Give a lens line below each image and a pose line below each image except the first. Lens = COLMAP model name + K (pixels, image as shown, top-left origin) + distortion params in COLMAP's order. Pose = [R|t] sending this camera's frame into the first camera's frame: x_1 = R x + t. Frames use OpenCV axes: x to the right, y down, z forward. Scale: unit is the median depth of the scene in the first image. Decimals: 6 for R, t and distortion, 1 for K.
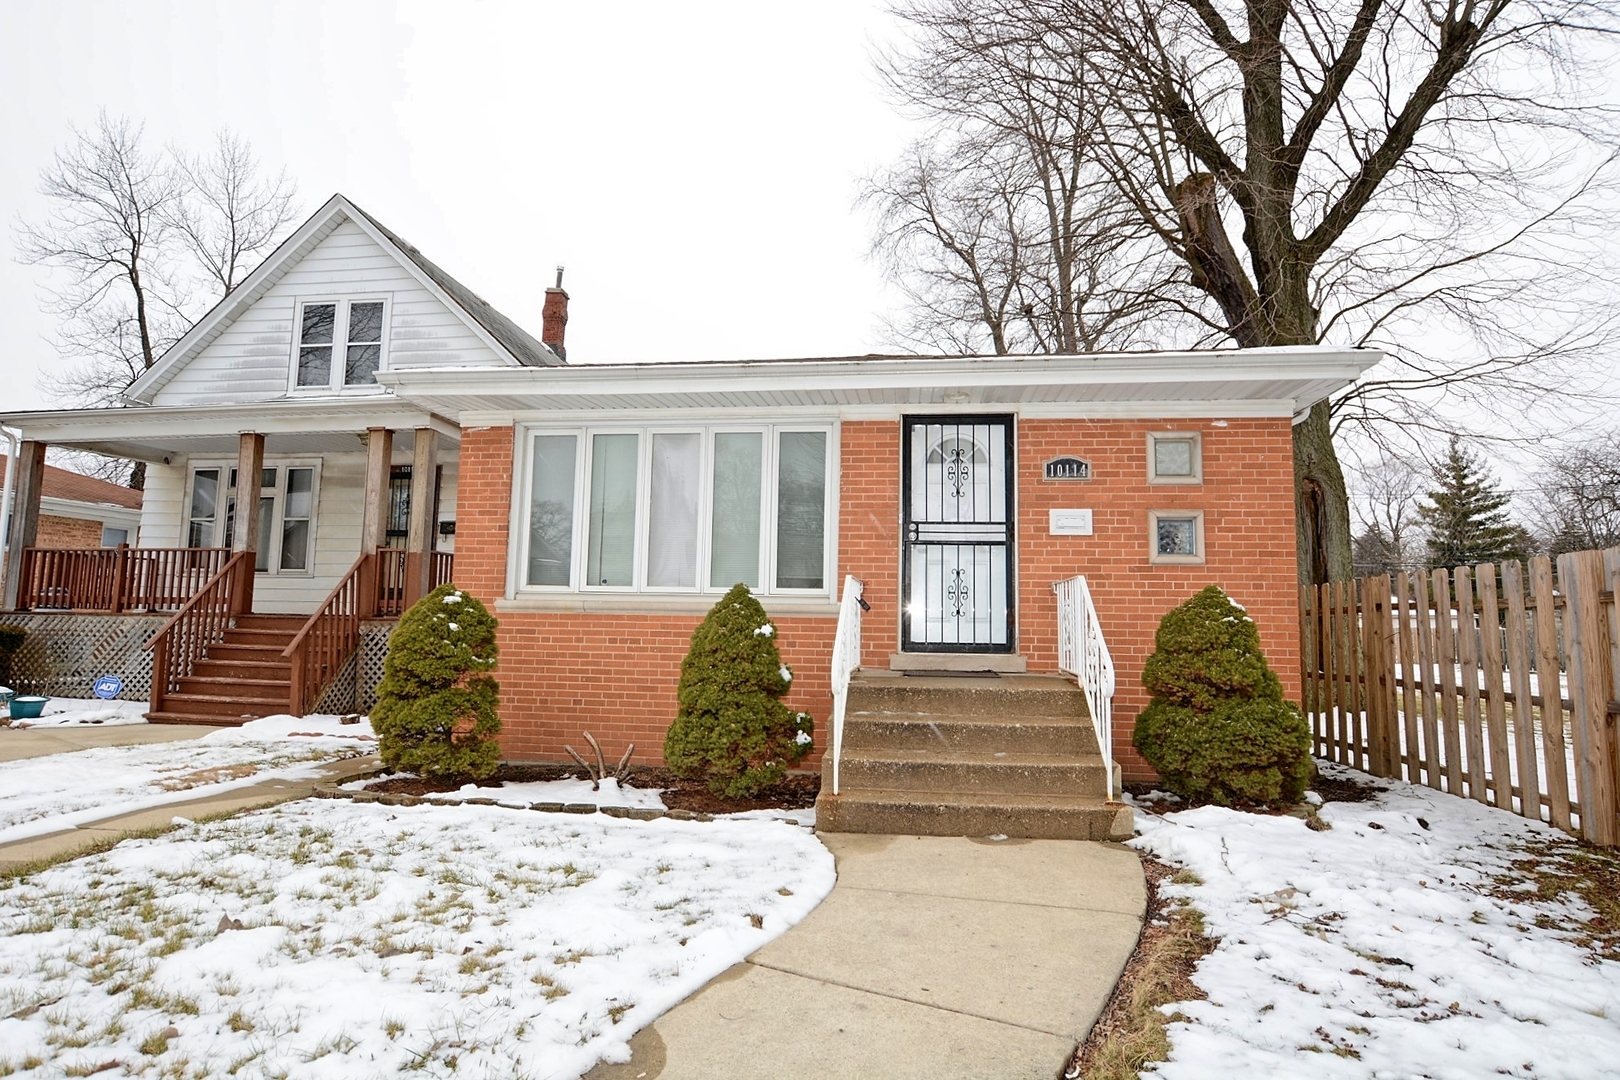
lens RADIAL K [[839.7, 0, 810.0], [0, 839.7, 540.0], [0, 0, 1]] dist [-0.021335, 0.001299]
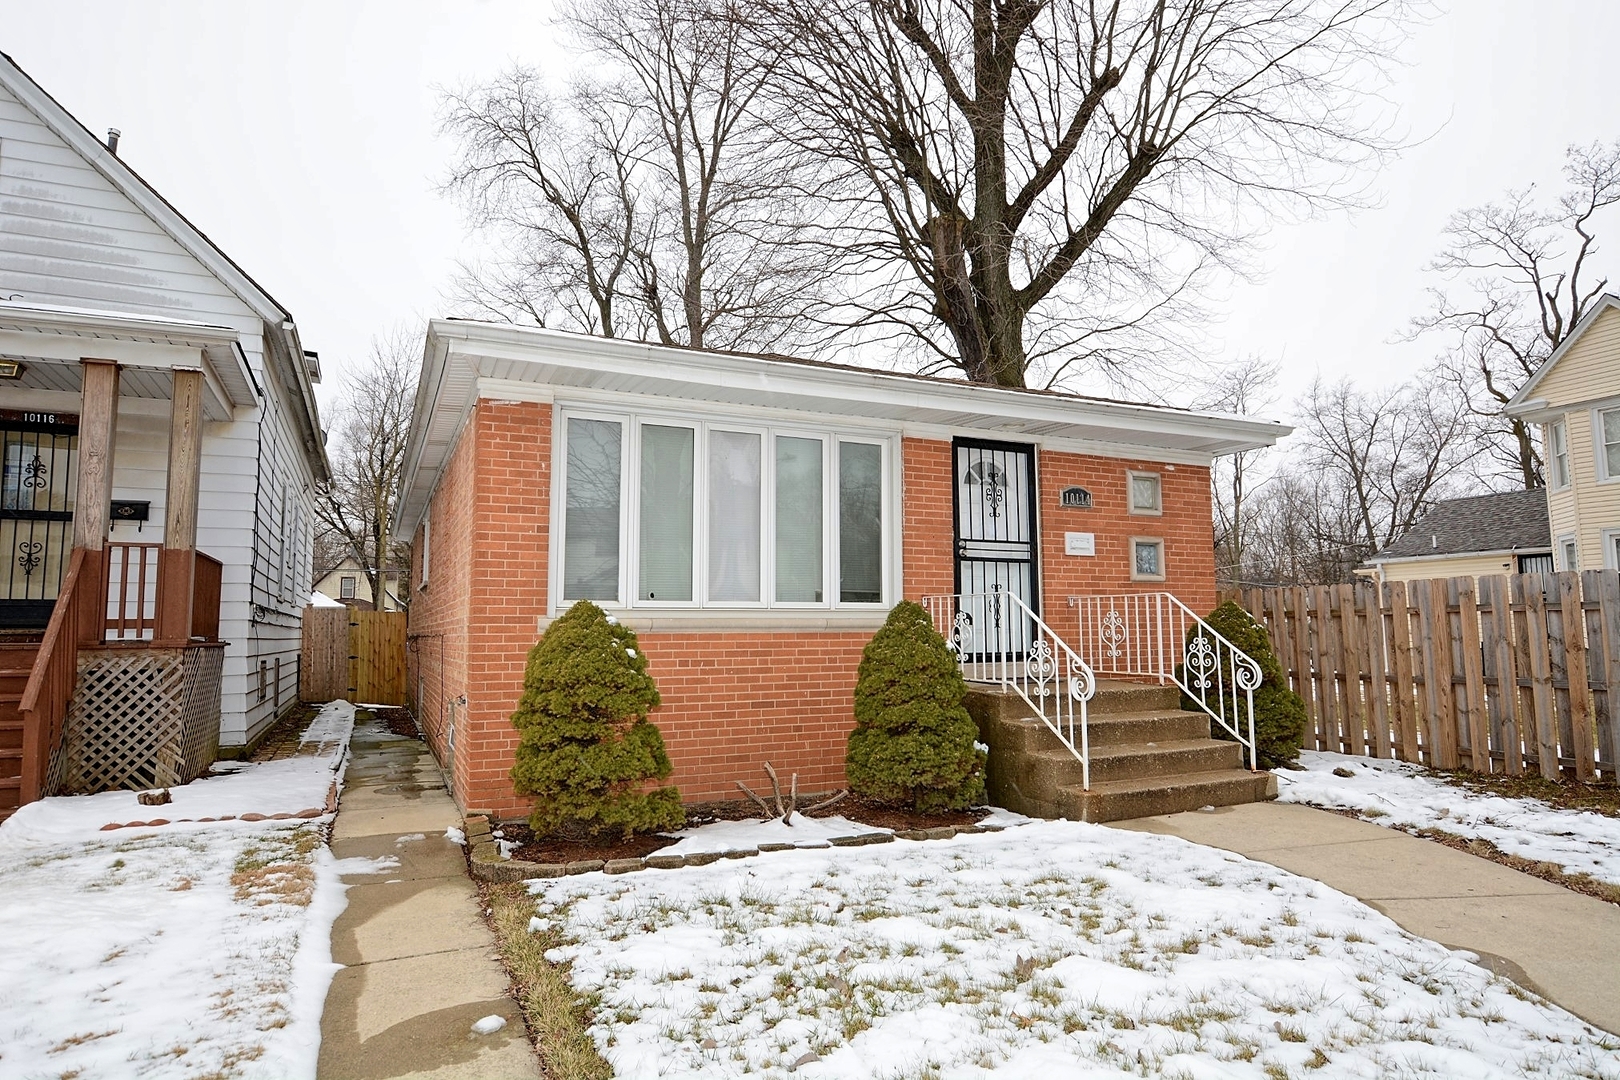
lens RADIAL K [[952.0, 0, 810.0], [0, 952.0, 540.0], [0, 0, 1]] dist [-0.008598, 0.000843]
pose [[0.845432, 0.029594, 0.533263, -0.671535], [-0.031502, 0.999488, -0.005524, -0.007674], [-0.533154, -0.012128, 0.845932, 0.090829]]
